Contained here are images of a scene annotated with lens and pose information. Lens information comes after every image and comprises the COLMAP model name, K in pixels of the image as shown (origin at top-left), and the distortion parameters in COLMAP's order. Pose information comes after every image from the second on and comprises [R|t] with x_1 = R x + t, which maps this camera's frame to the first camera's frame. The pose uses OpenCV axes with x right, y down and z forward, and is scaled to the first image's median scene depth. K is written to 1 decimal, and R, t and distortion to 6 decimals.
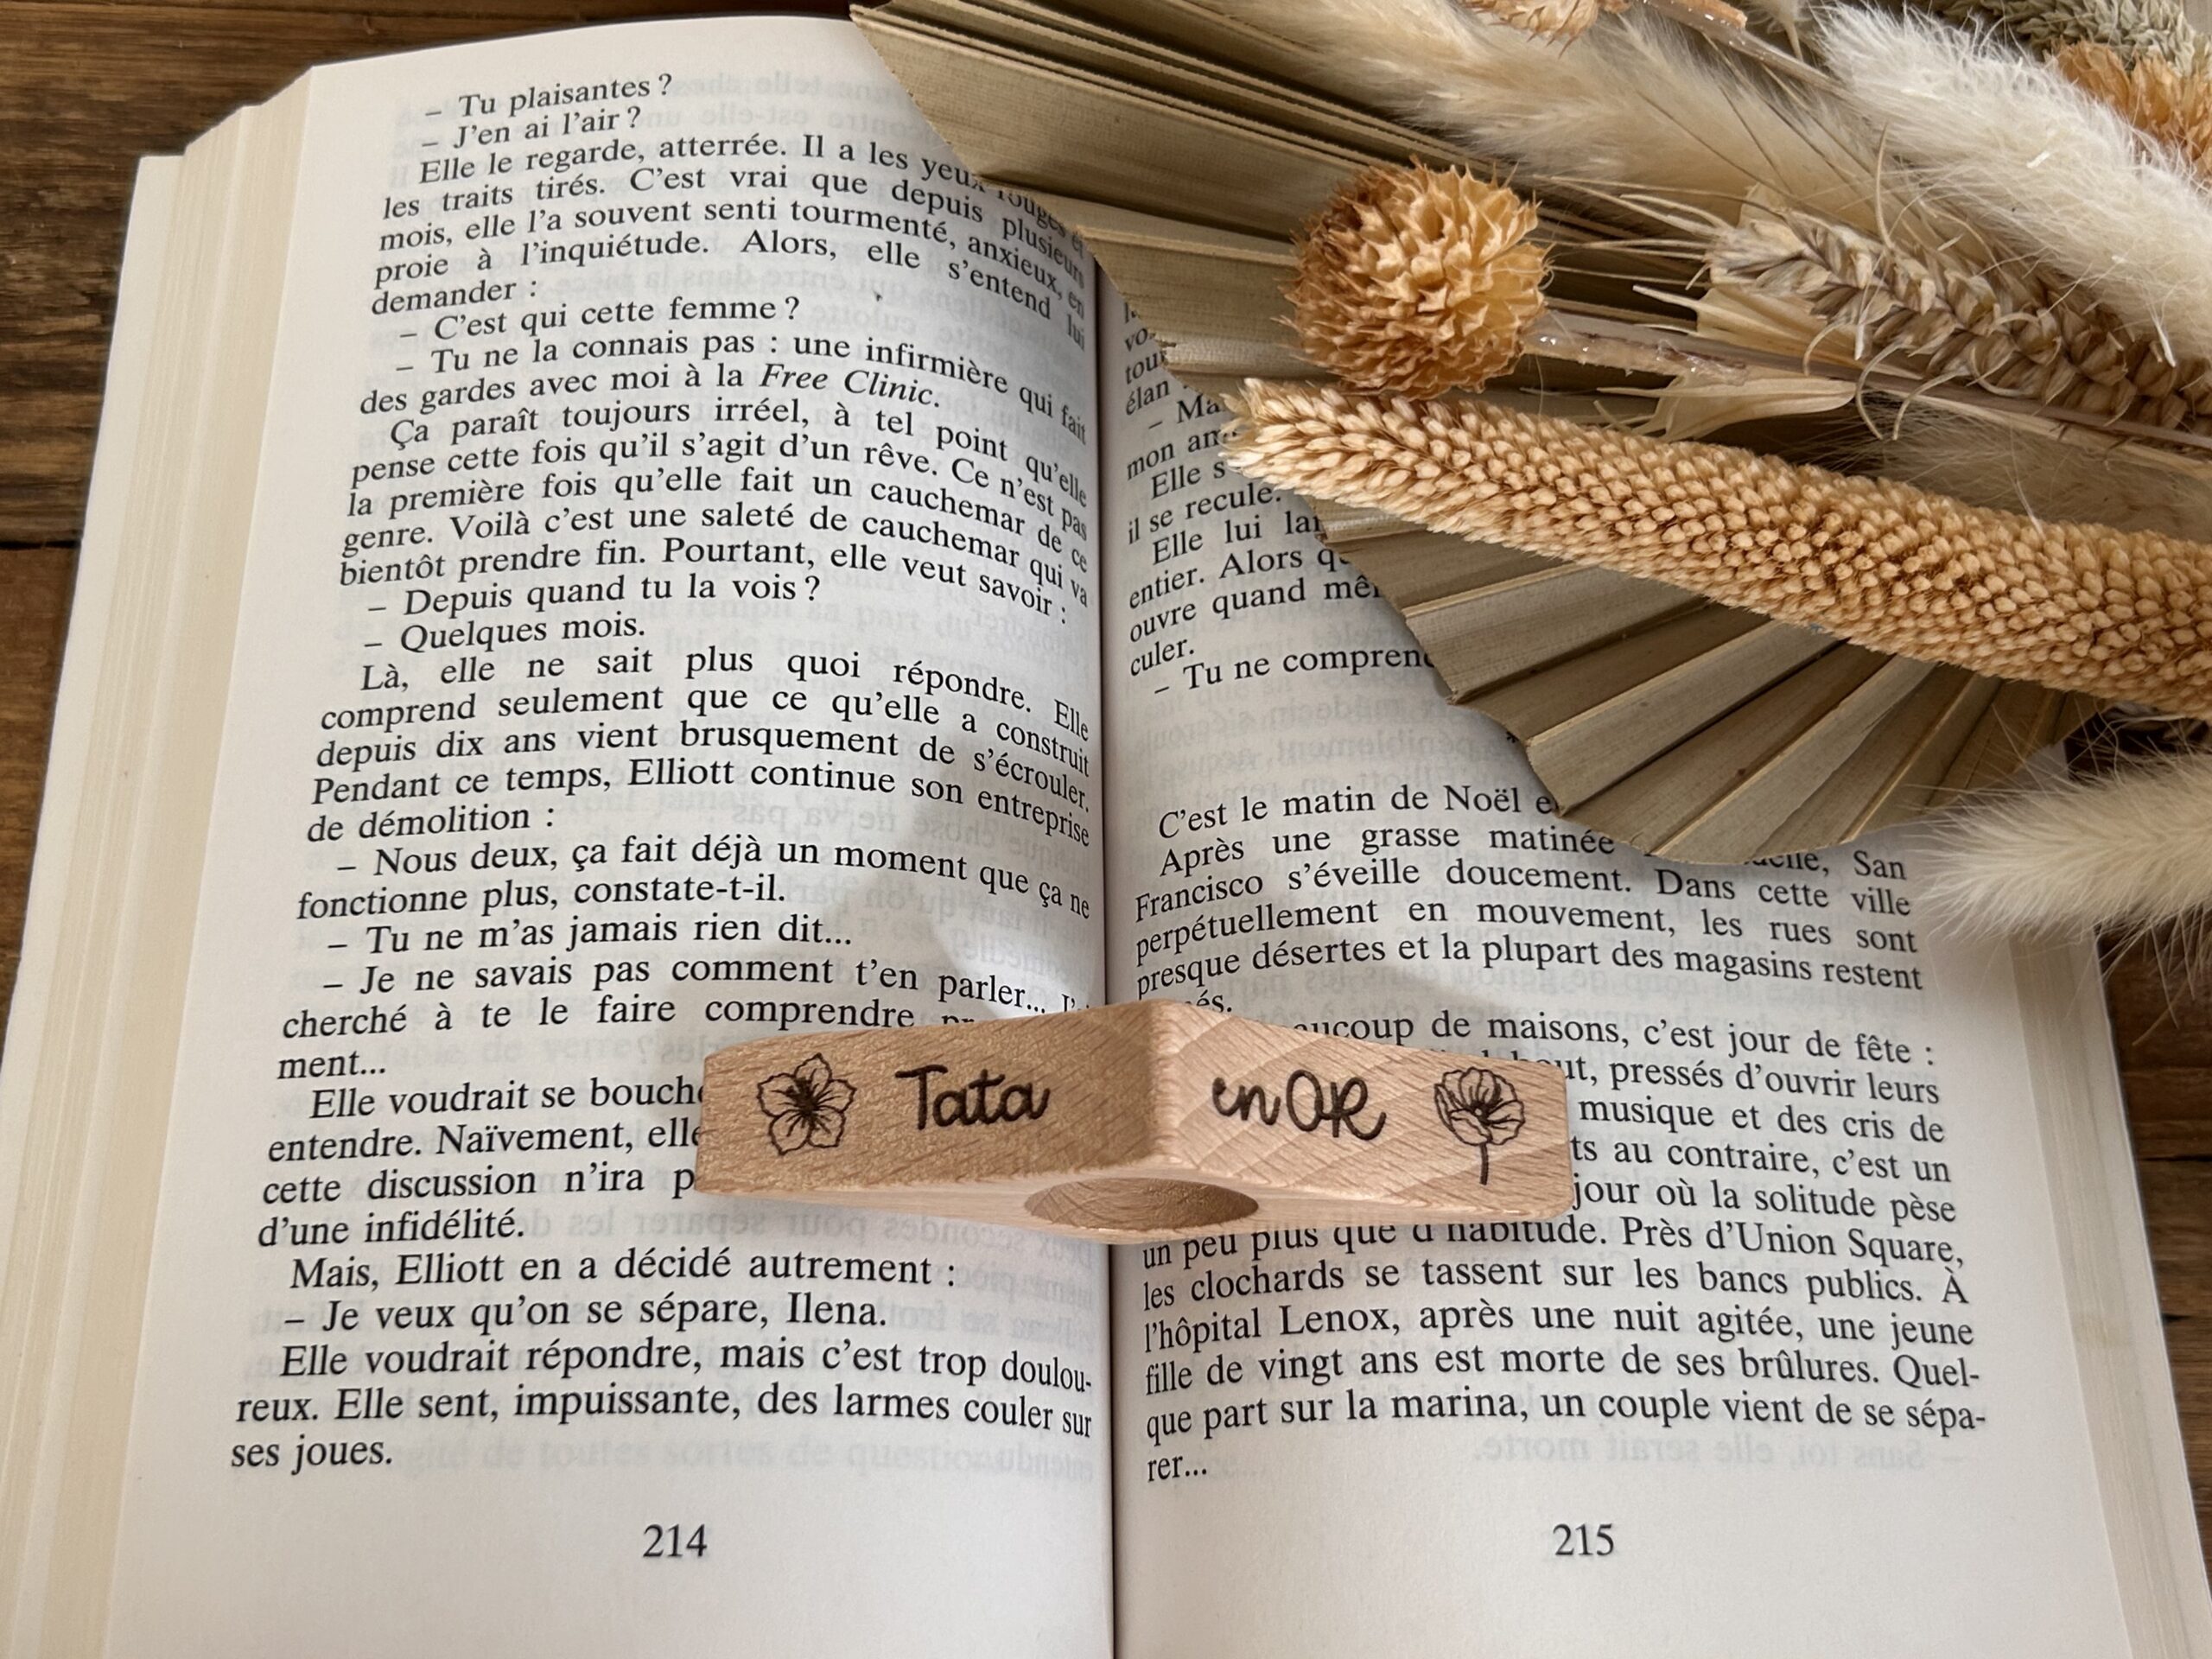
lens RADIAL K [[2434.4, 0, 1105.0], [0, 2434.4, 855.1], [0, 0, 1]] dist [0.275175, -1.049748]
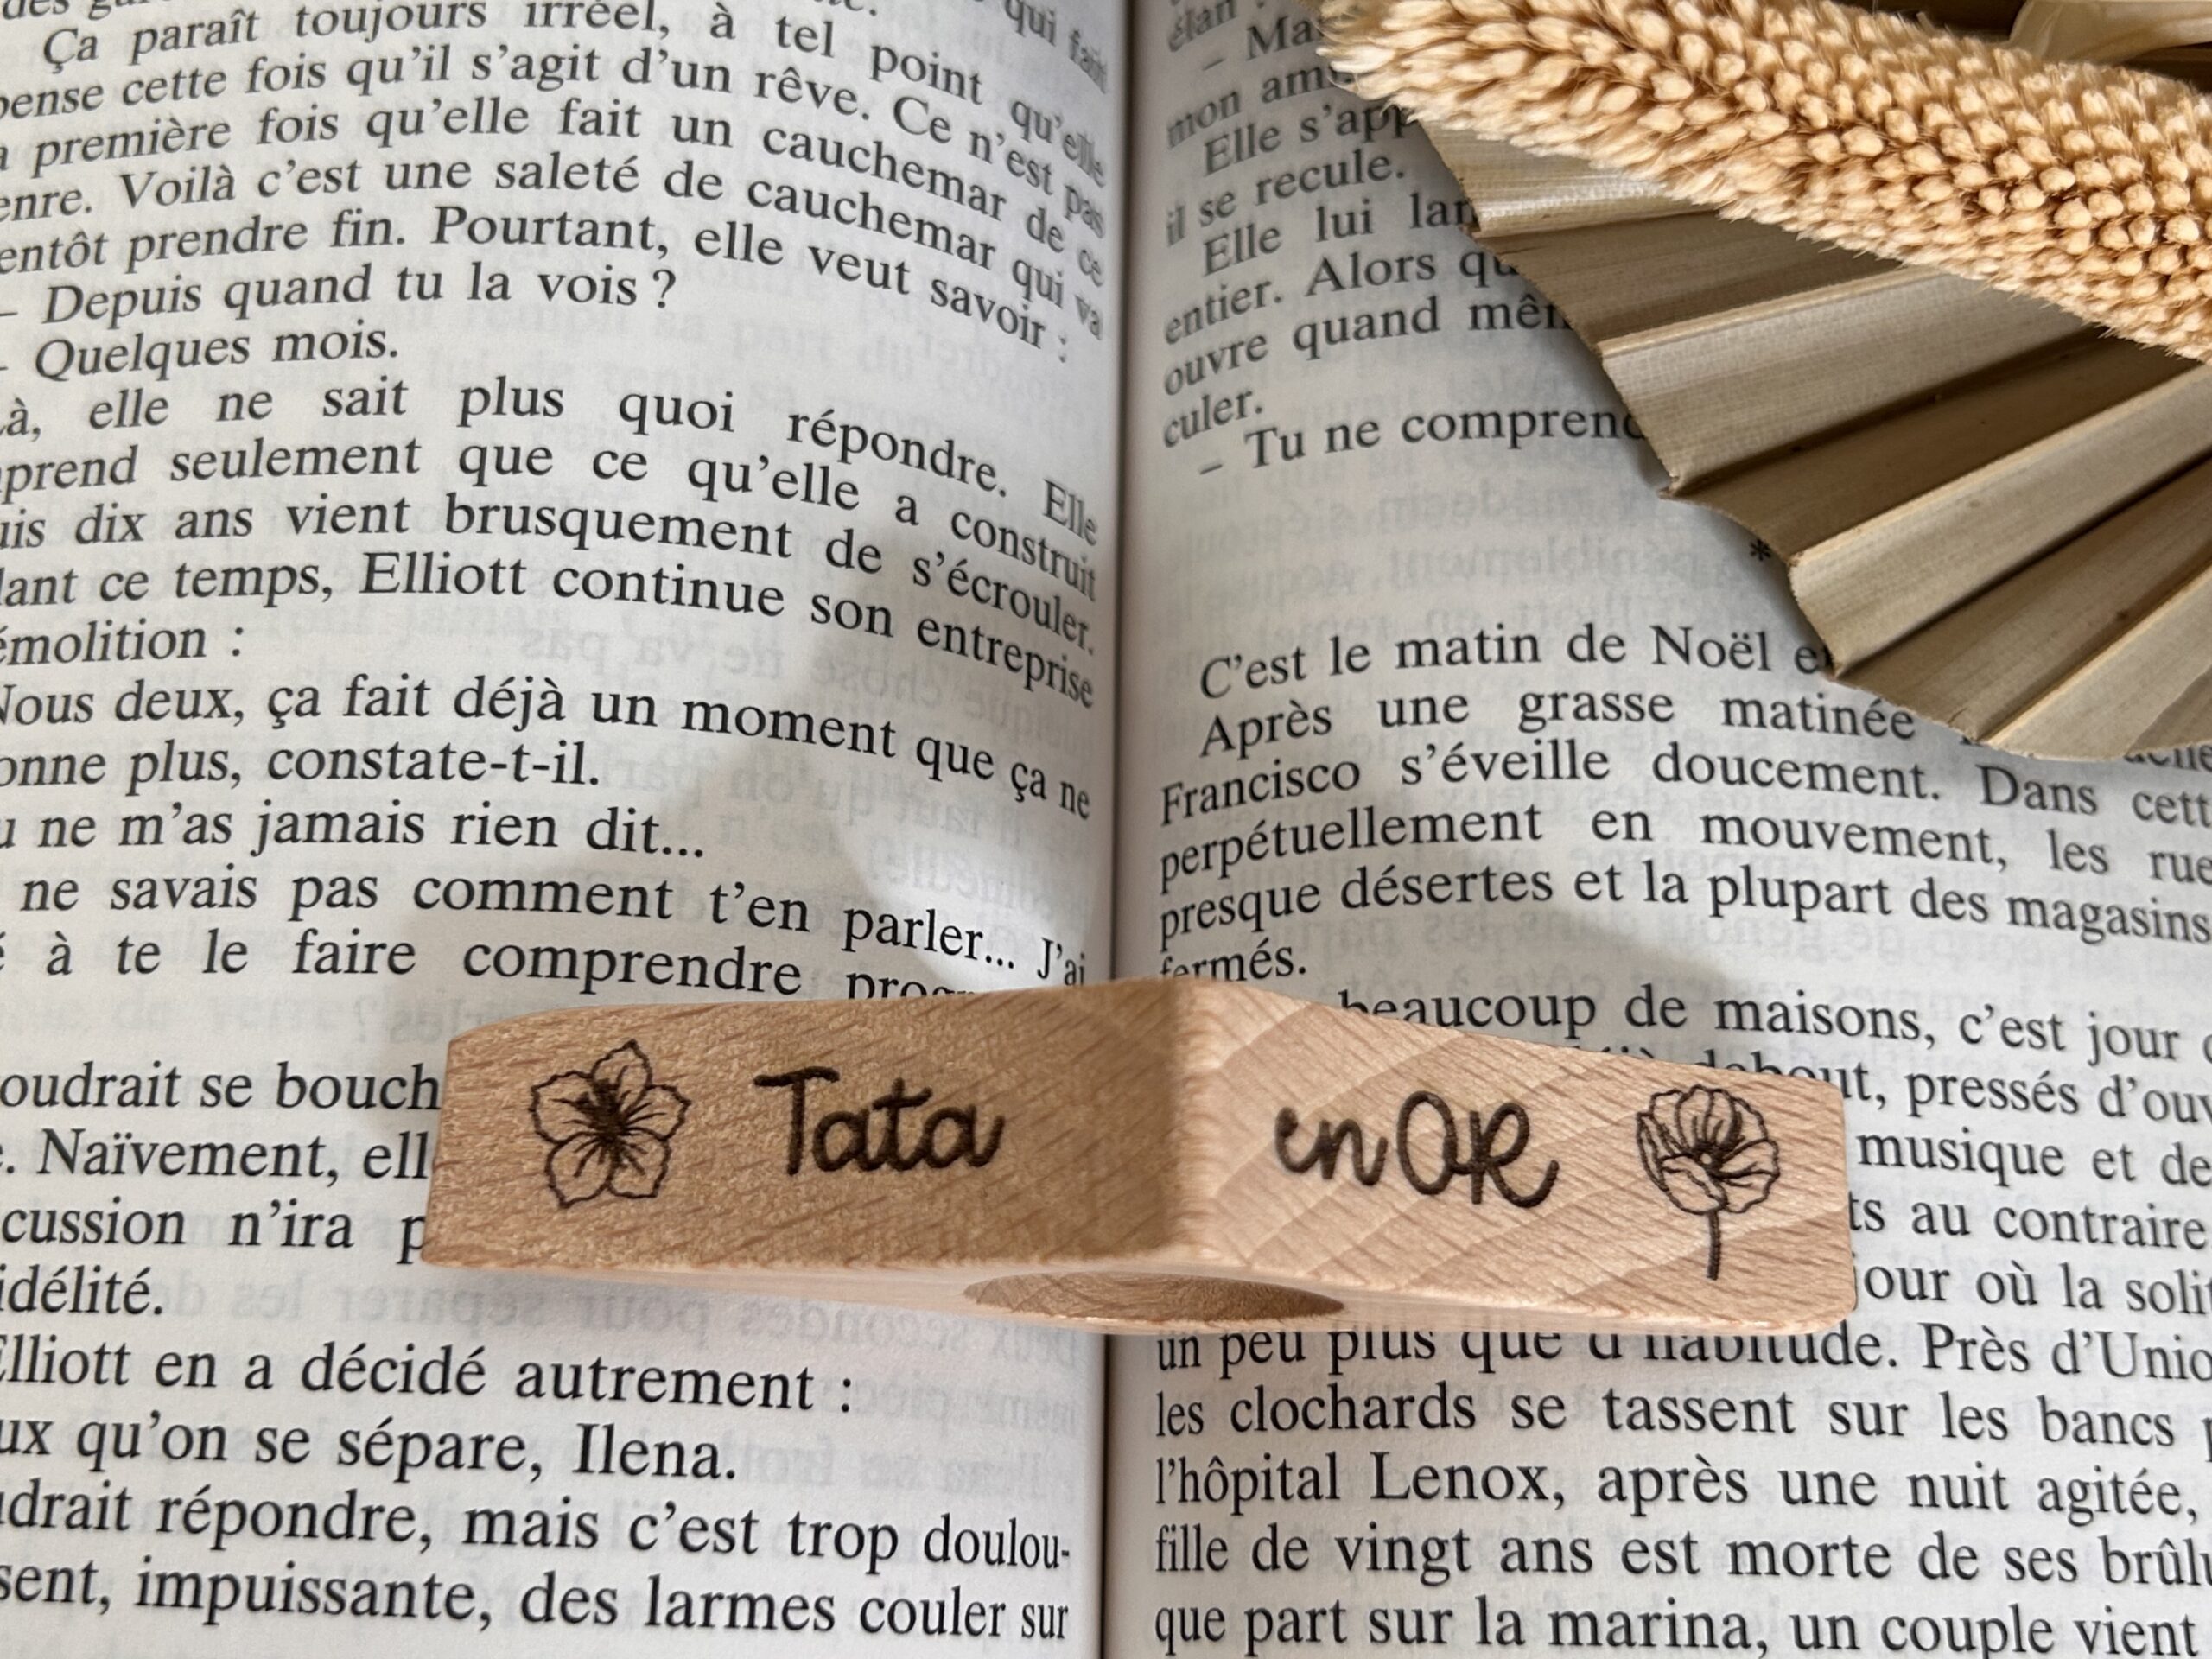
lens RADIAL K [[2539.9, 0, 1104.7], [0, 2539.9, 853.5], [0, 0, 1]] dist [0.131705, -0.458891]
pose [[0.999531, 0.025817, -0.016486, 0.009759], [-0.024735, 0.997722, 0.062758, -0.008029], [0.018069, -0.062321, 0.997893, 0.353383]]
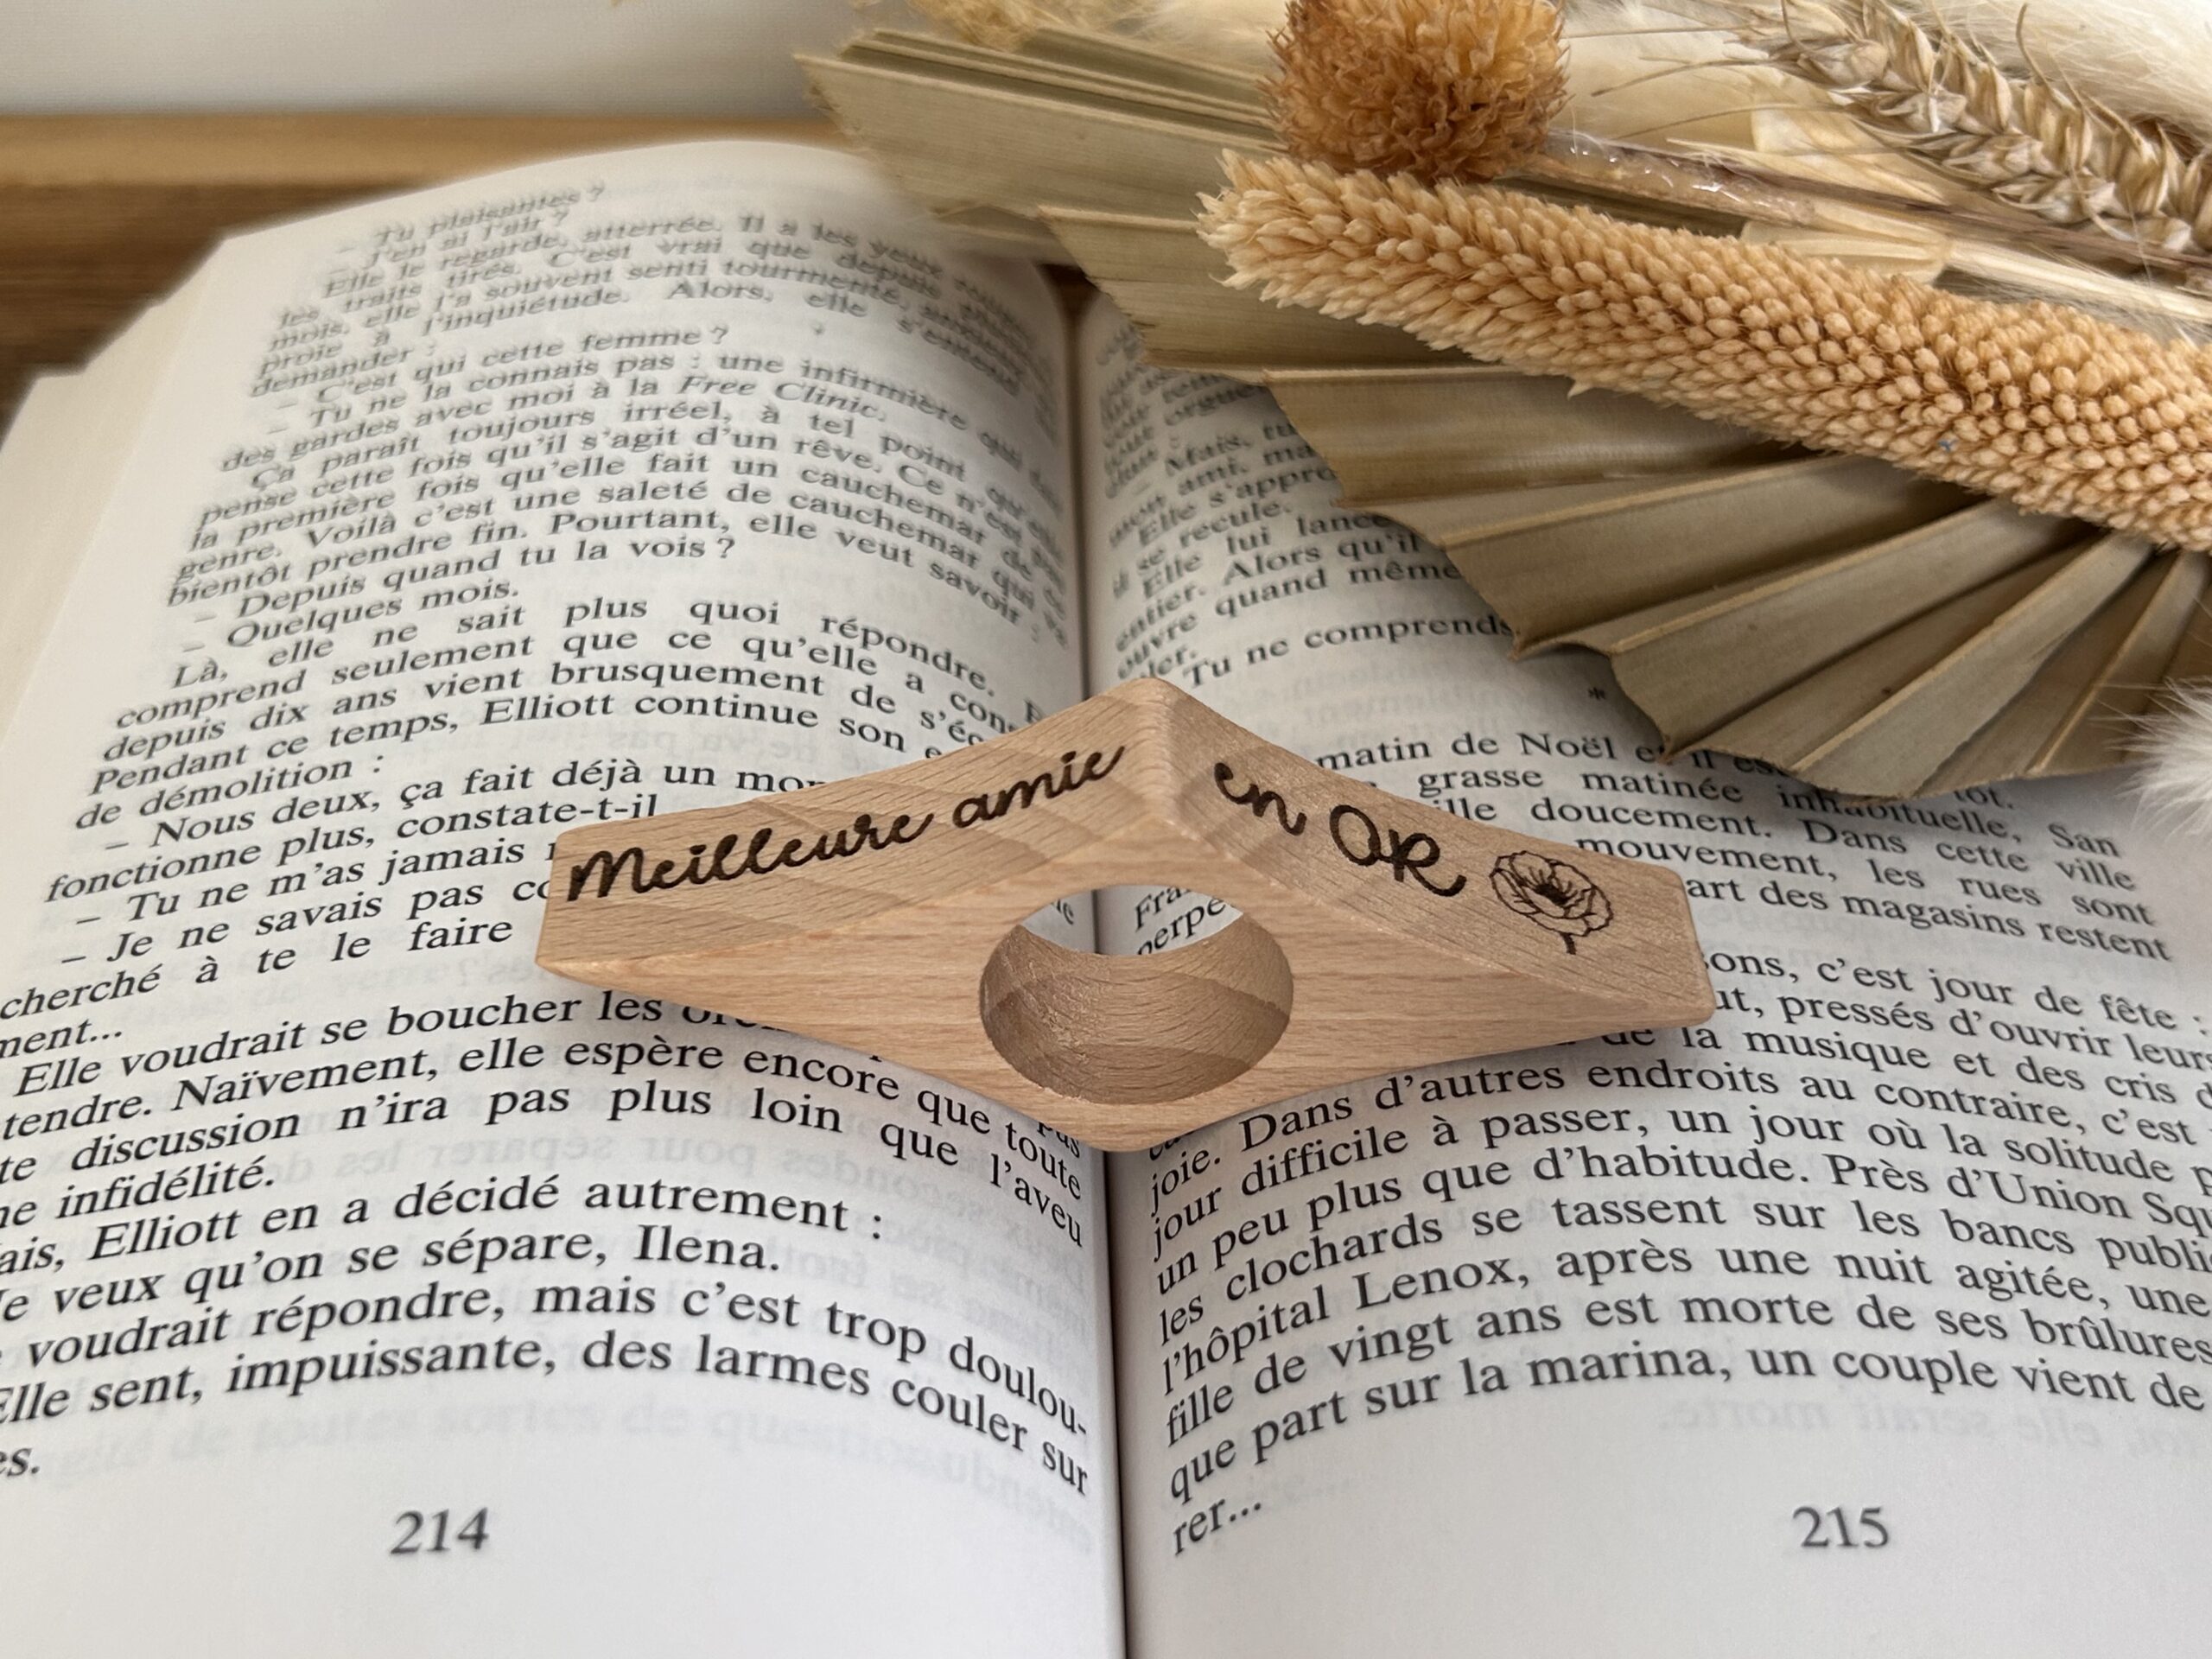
lens RADIAL K [[2491.4, 0, 1107.1], [0, 2491.4, 848.1], [0, 0, 1]] dist [0.202482, -0.684322]
pose [[0.998848, -0.045826, -0.014204, 0.017935], [0.035164, 0.900683, -0.433051, 0.376120], [0.032639, 0.432053, 0.901257, 0.301416]]
